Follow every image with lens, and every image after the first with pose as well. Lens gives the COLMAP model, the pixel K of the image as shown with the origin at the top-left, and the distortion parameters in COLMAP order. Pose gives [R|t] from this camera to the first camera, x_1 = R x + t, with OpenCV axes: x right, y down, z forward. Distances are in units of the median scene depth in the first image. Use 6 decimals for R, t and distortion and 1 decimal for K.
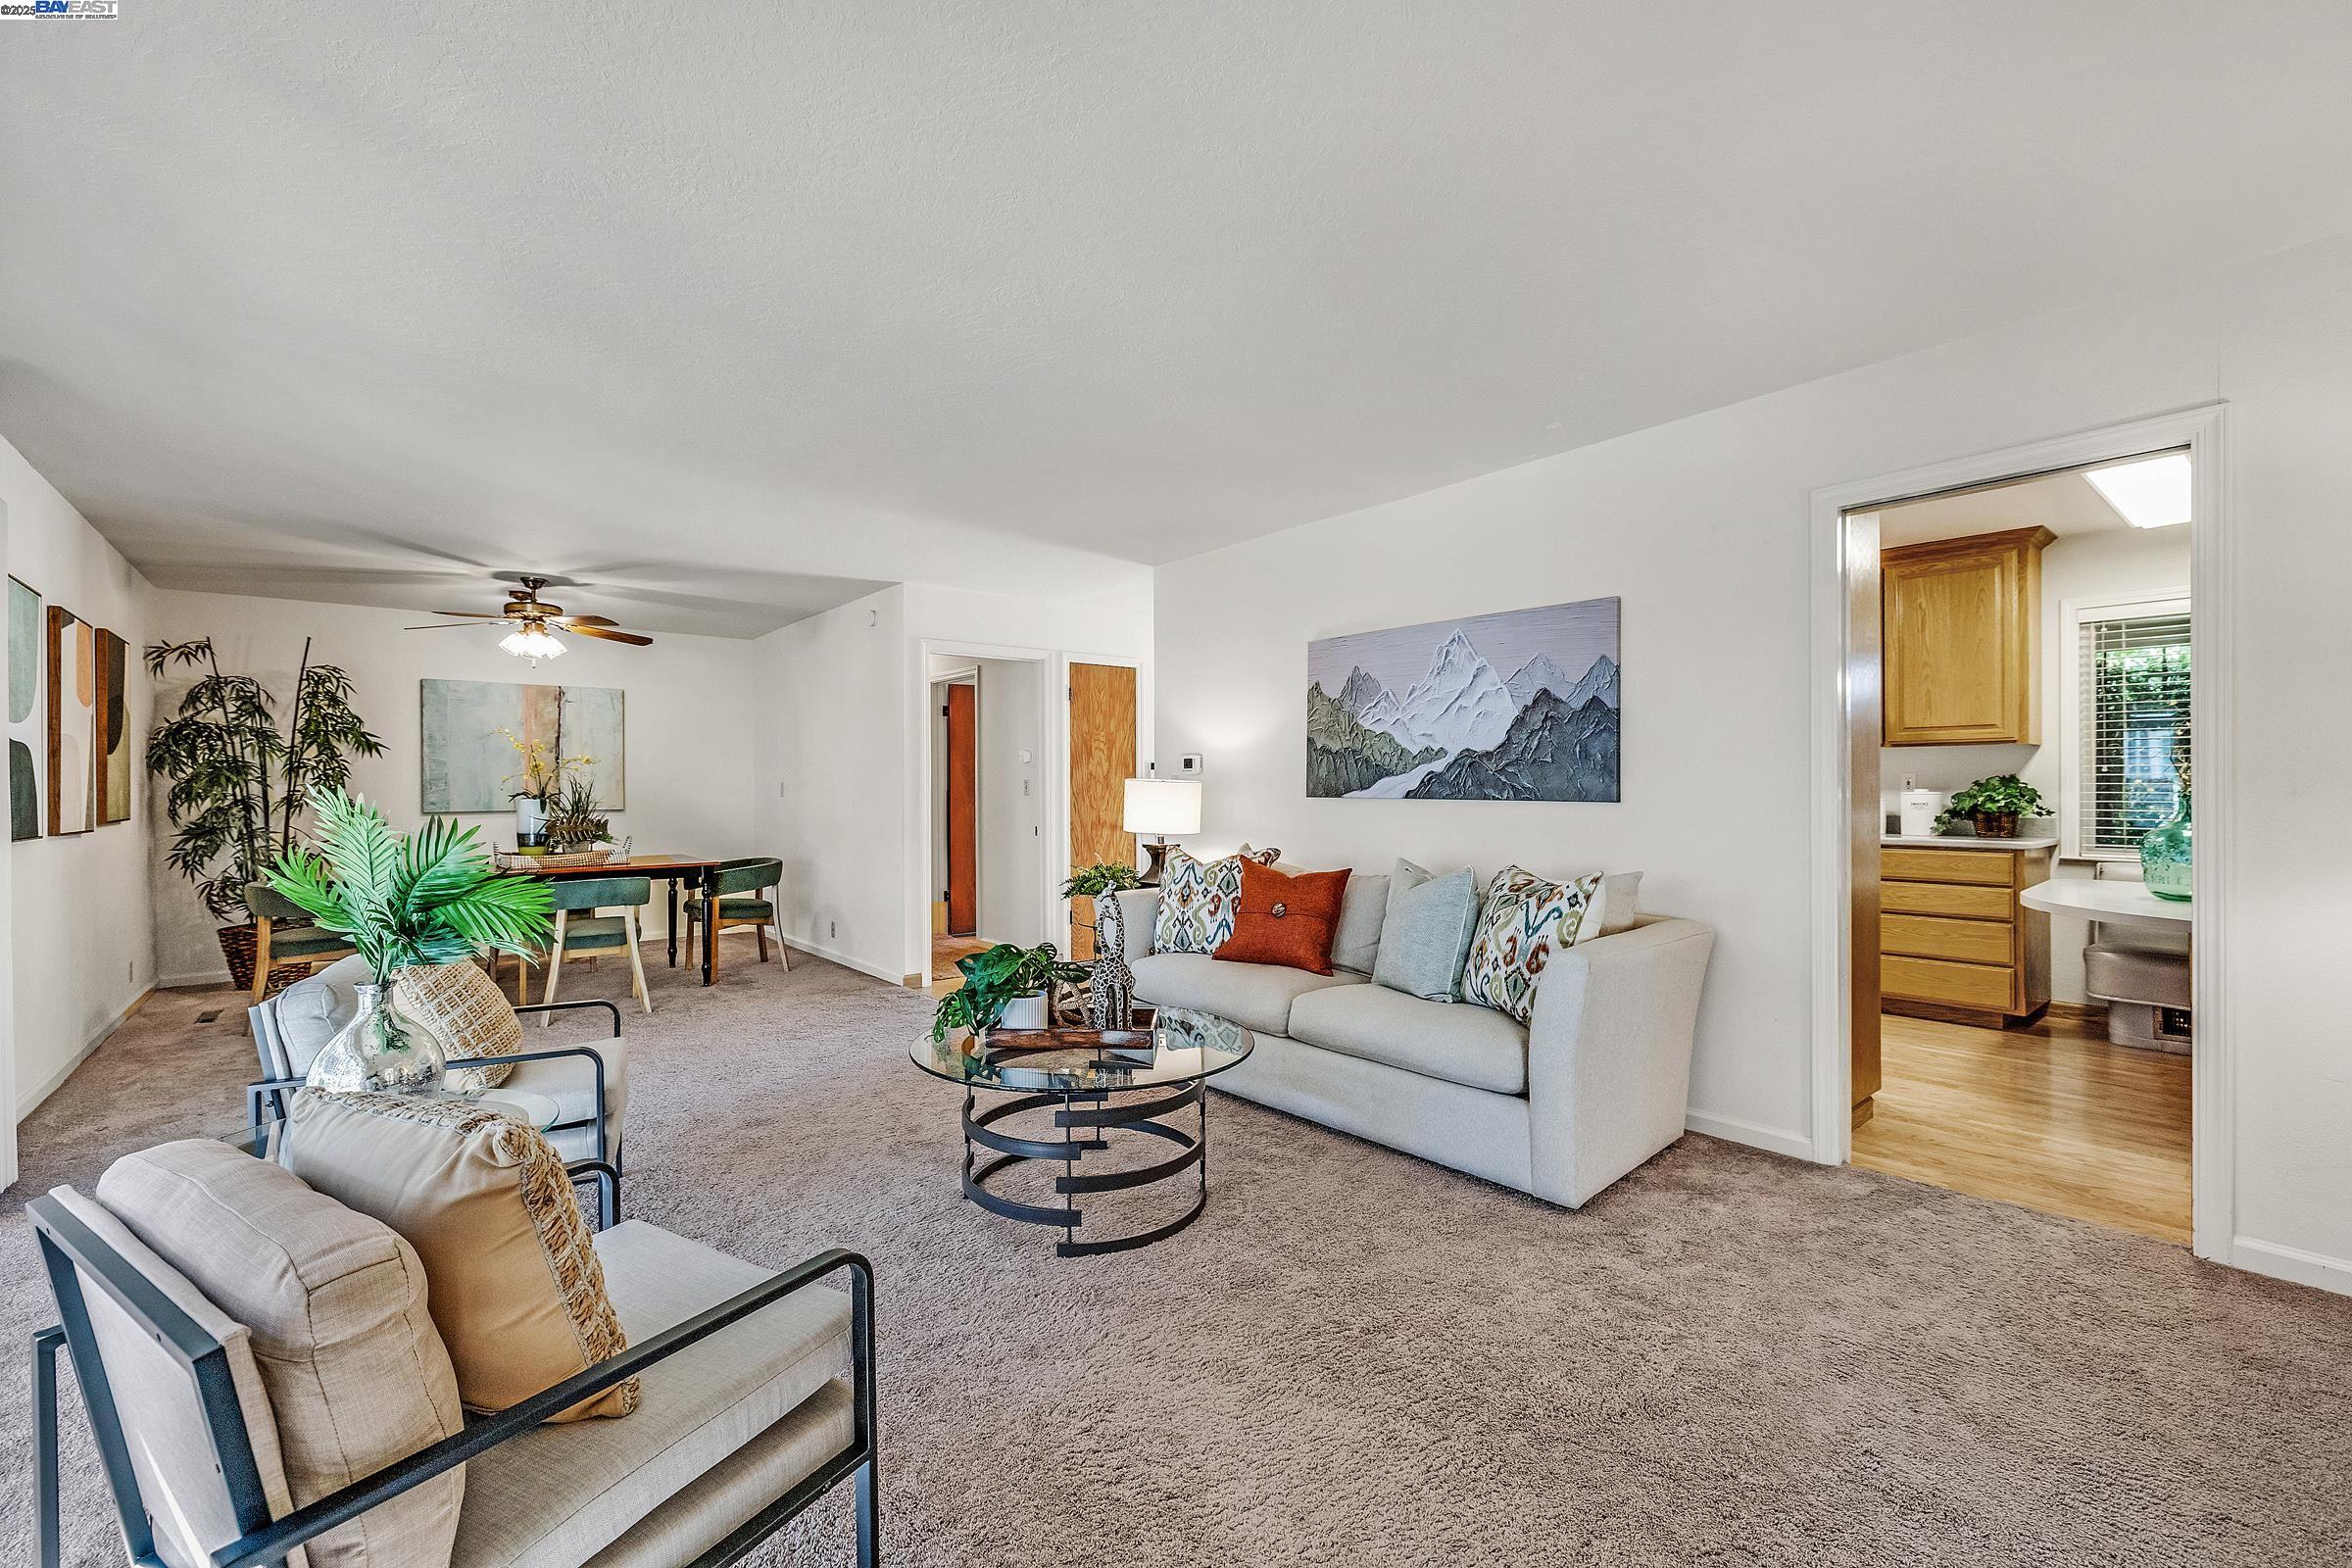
lens RADIAL K [[988.6, 0, 1169.2], [0, 988.6, 788.0], [0, 0, 1]] dist [-0.000258, -0.000140]
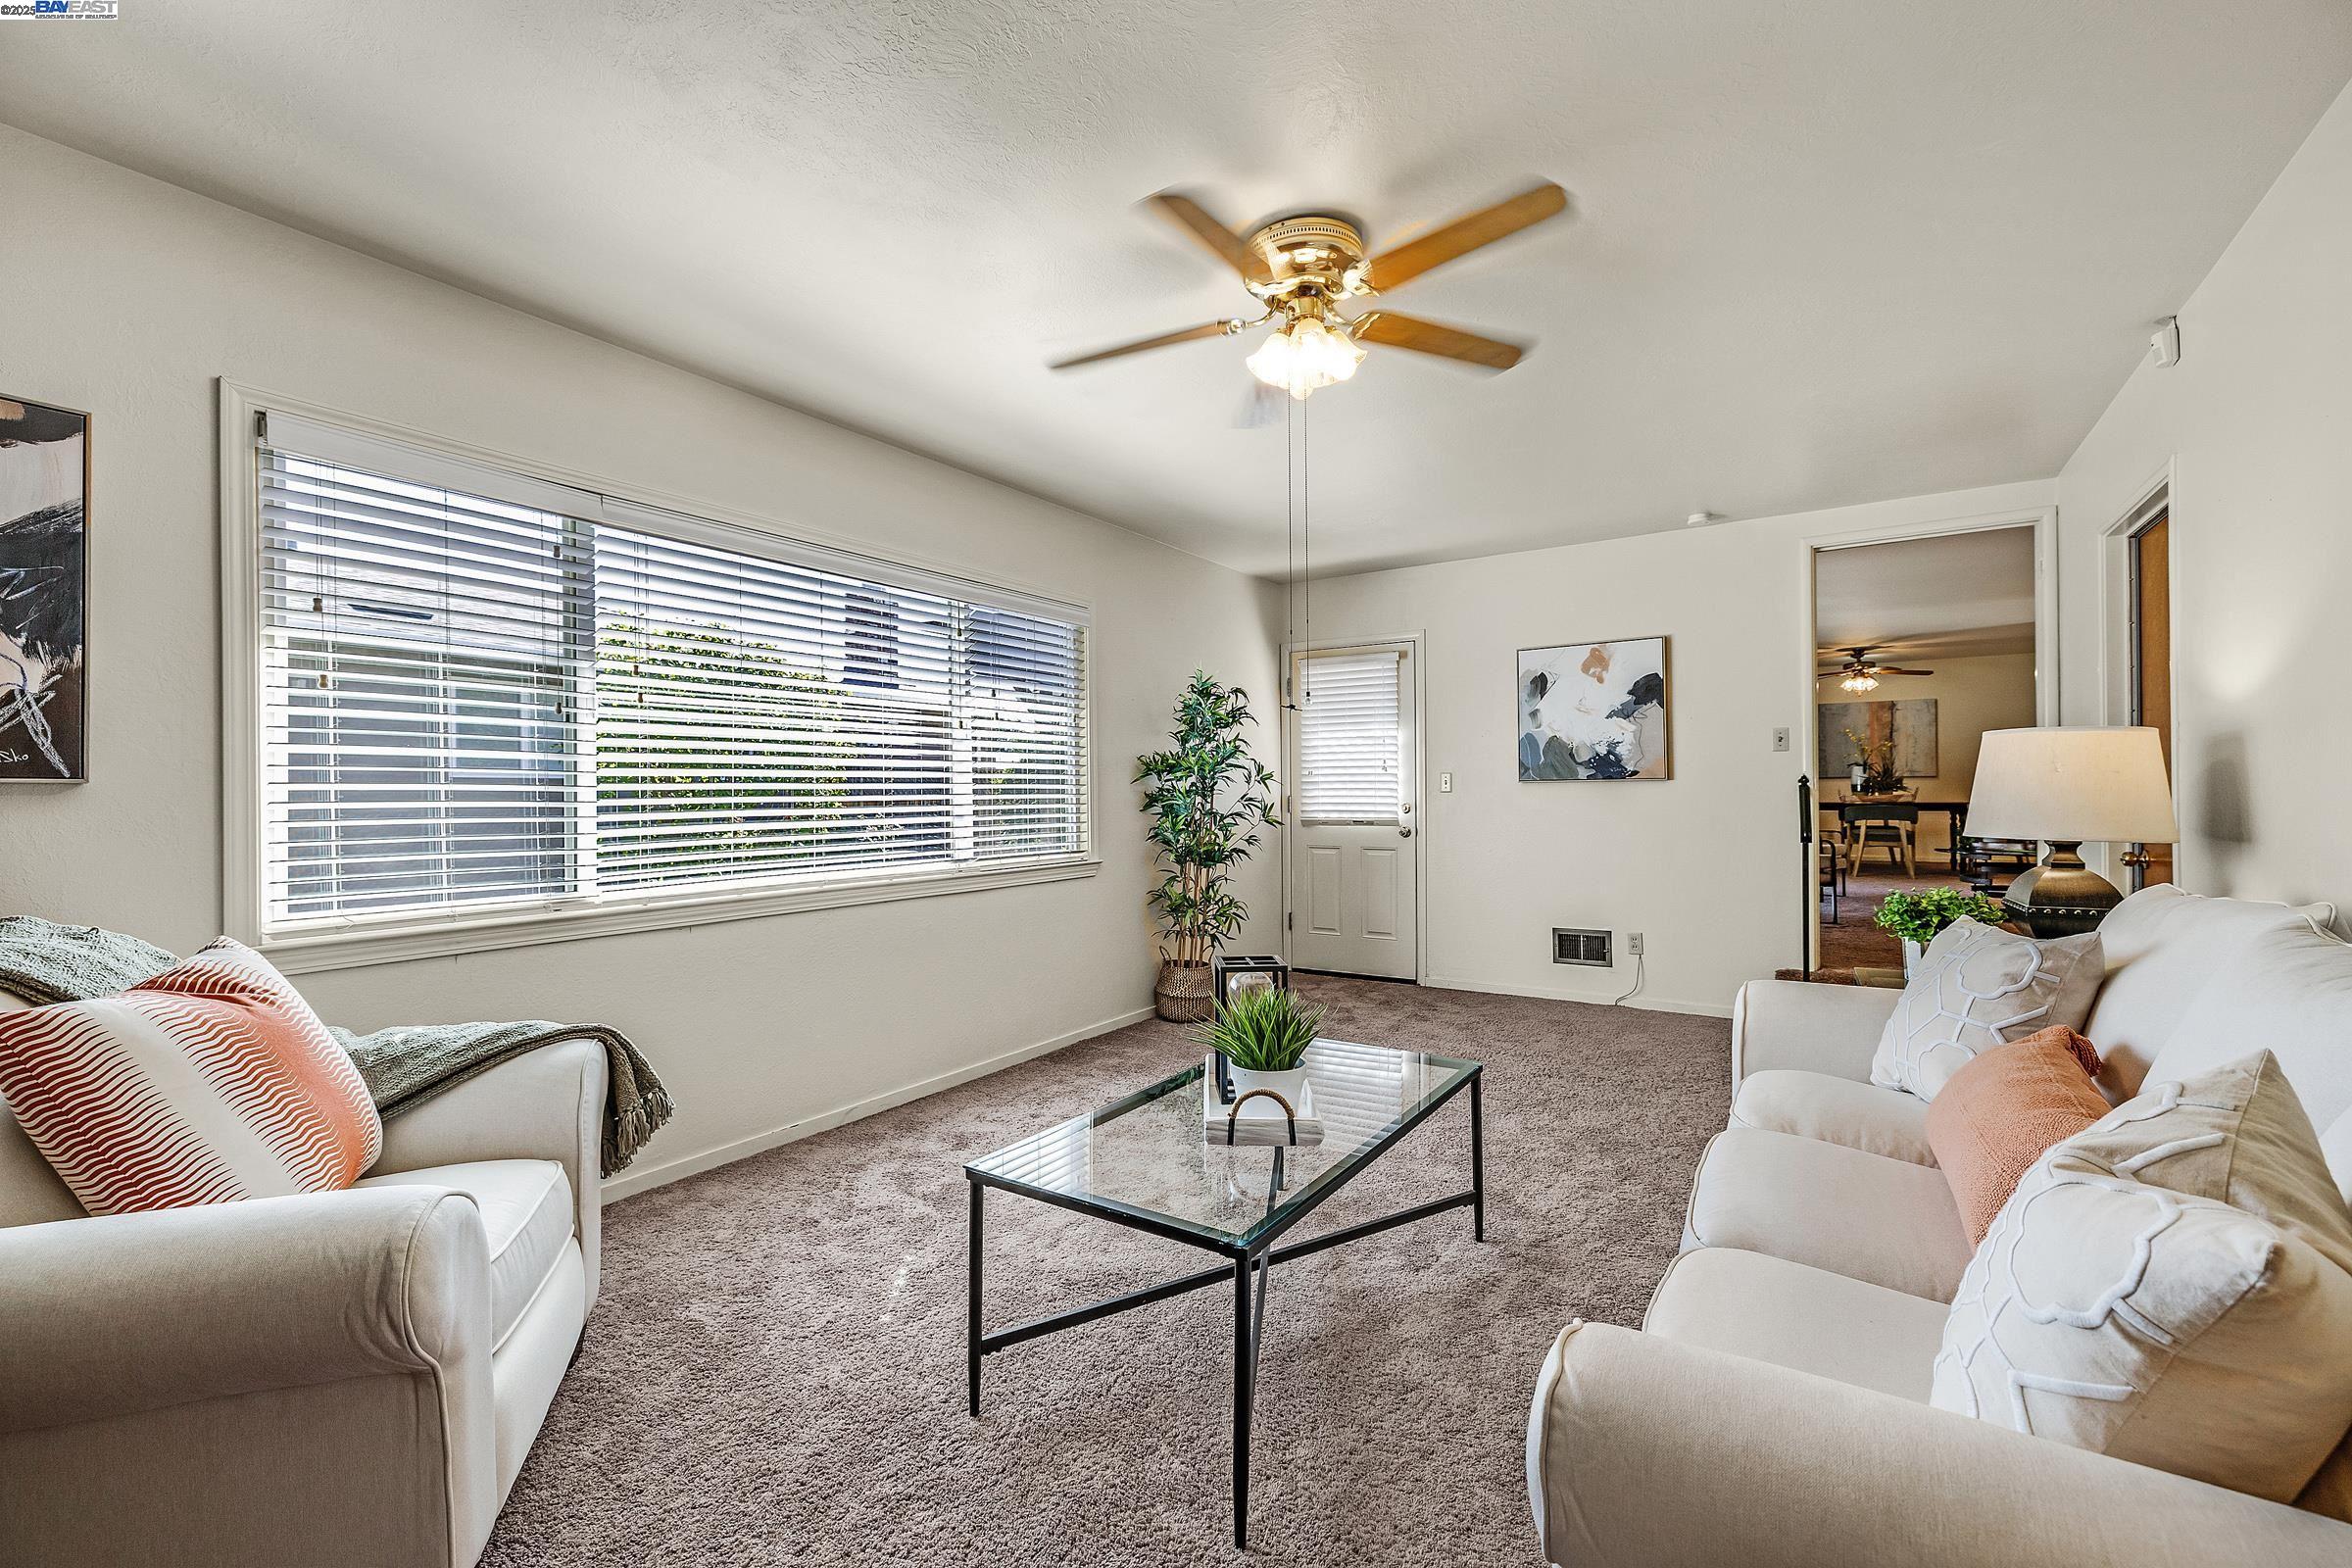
lens RADIAL K [[988.6, 0, 1169.2], [0, 988.6, 788.0], [0, 0, 1]] dist [-0.000258, -0.000140]
pose [[0.293291, 0.001856, -0.956021, 0.760082], [0.004411, 0.999985, 0.003295, 0.039896], [0.956013, -0.005183, 0.293278, -0.797344]]
